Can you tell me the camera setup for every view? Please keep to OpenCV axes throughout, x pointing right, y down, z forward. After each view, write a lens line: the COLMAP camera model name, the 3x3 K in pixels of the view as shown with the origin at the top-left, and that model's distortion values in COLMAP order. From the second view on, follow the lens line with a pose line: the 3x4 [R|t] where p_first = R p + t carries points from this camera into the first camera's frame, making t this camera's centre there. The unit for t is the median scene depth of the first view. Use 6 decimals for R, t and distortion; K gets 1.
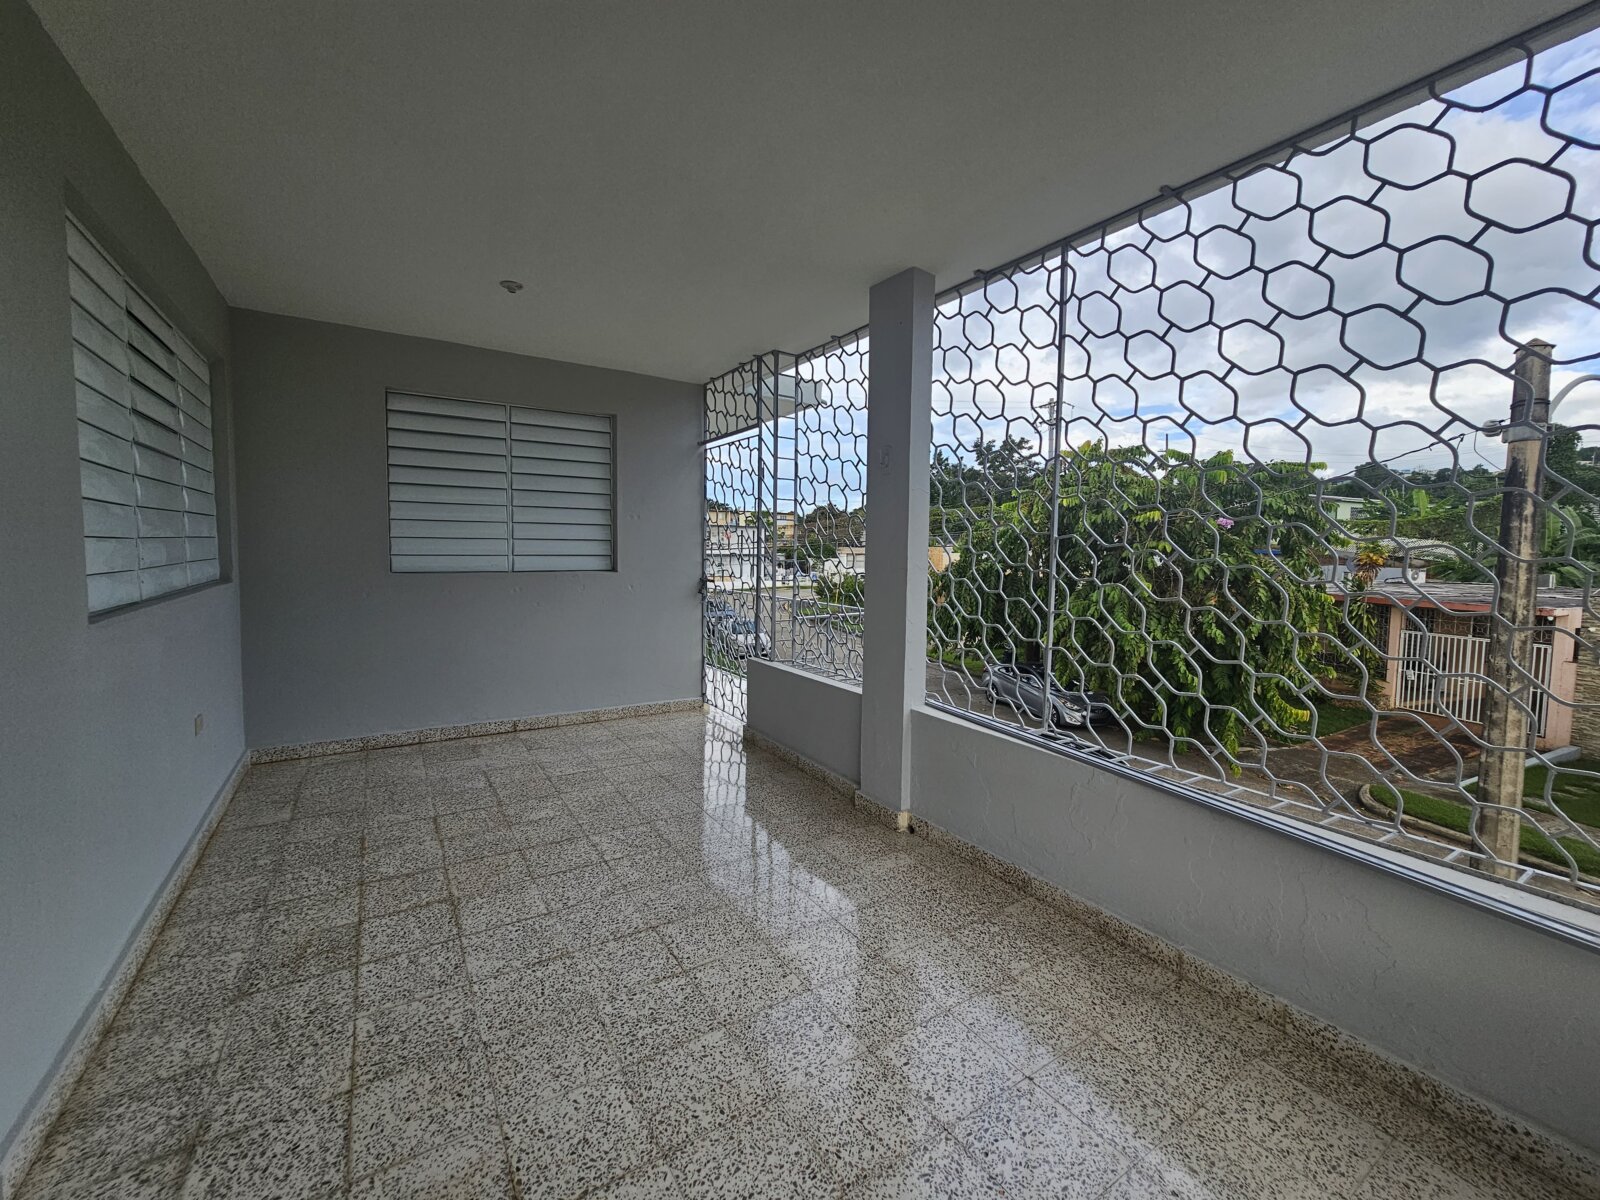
lens RADIAL K [[649.3, 0, 809.5], [0, 649.3, 594.4], [0, 0, 1]] dist [-0.001780, 0.000315]
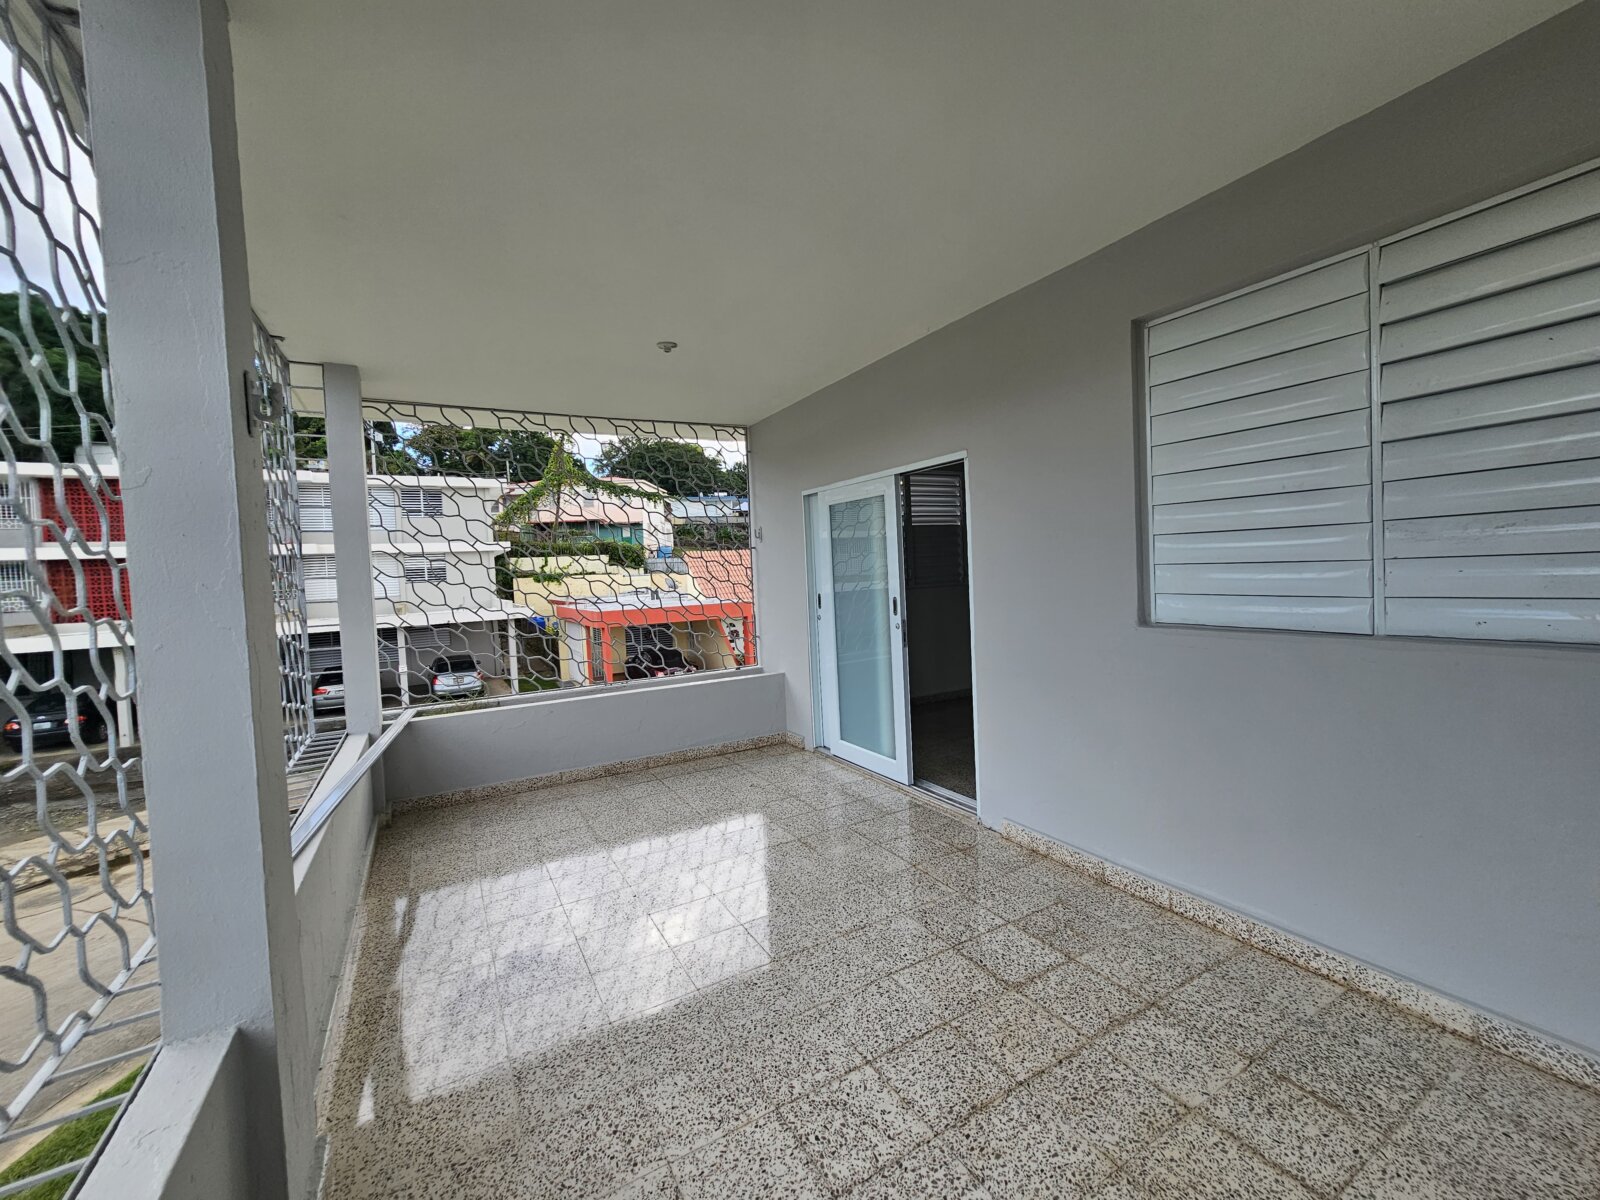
lens RADIAL K [[649.3, 0, 809.5], [0, 649.3, 594.4], [0, 0, 1]] dist [-0.001780, 0.000315]
pose [[-0.998187, 0.021800, 0.056099, -0.329913], [0.027857, 0.993591, 0.109547, -0.146173], [-0.053351, 0.110911, -0.992397, 1.751081]]
